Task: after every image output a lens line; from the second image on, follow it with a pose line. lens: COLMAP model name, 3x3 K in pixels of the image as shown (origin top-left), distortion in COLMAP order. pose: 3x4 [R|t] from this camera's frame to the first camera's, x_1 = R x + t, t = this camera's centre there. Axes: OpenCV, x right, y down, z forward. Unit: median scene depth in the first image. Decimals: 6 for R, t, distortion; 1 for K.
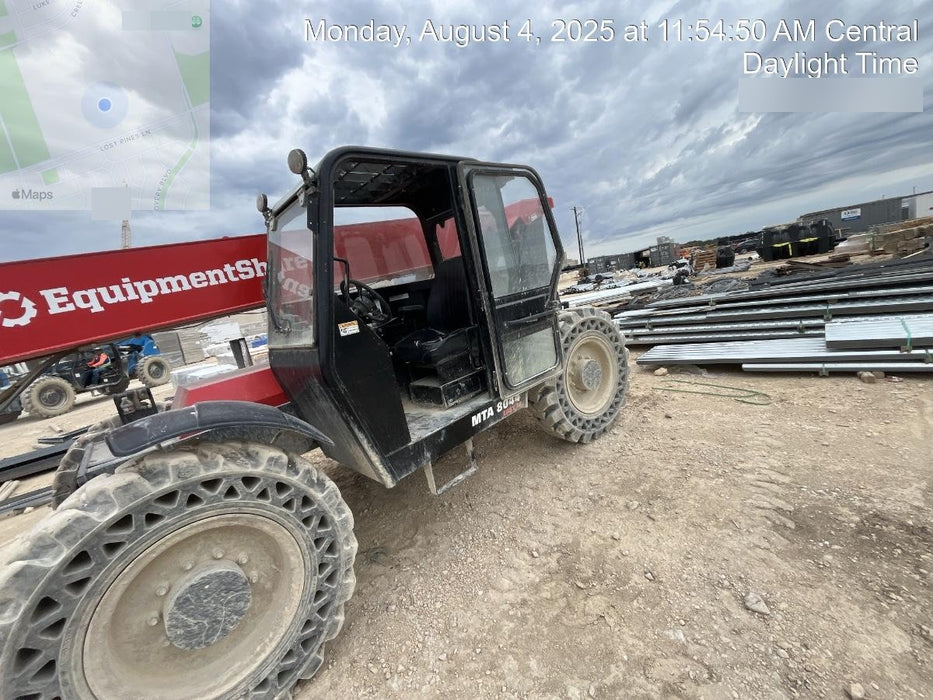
lens RADIAL K [[376.8, 0, 461.7], [0, 376.8, 351.0], [0, 0, 1]] dist [-0.004880, 0.000453]
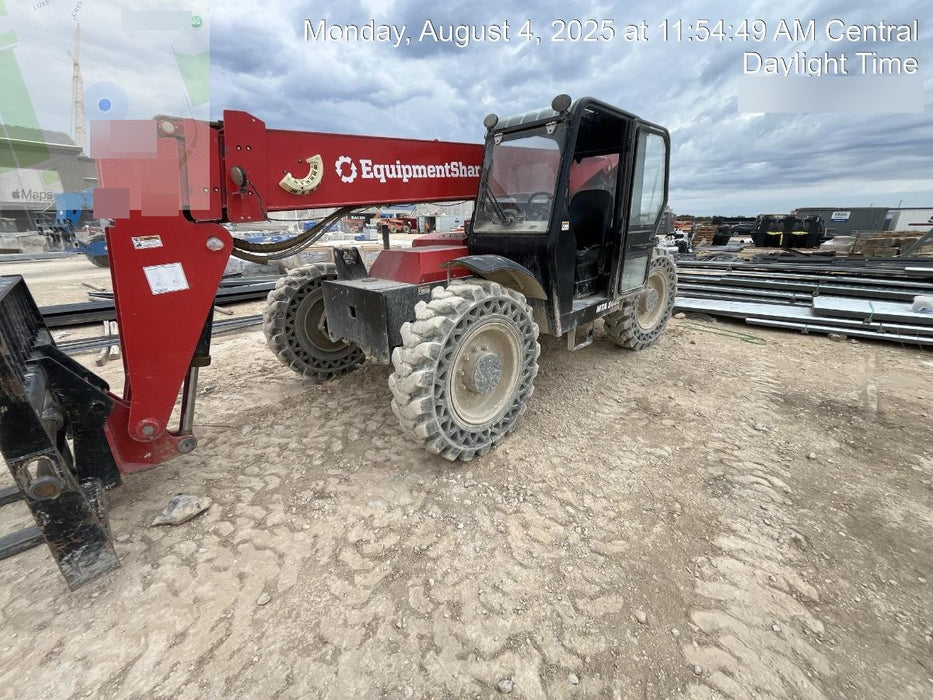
lens RADIAL K [[376.8, 0, 461.7], [0, 376.8, 351.0], [0, 0, 1]] dist [-0.004880, 0.000453]
pose [[0.984562, 0.151405, 0.087833, -0.445863], [-0.163636, 0.974303, 0.154782, 0.154366], [-0.062141, -0.166765, 0.984037, -0.323694]]
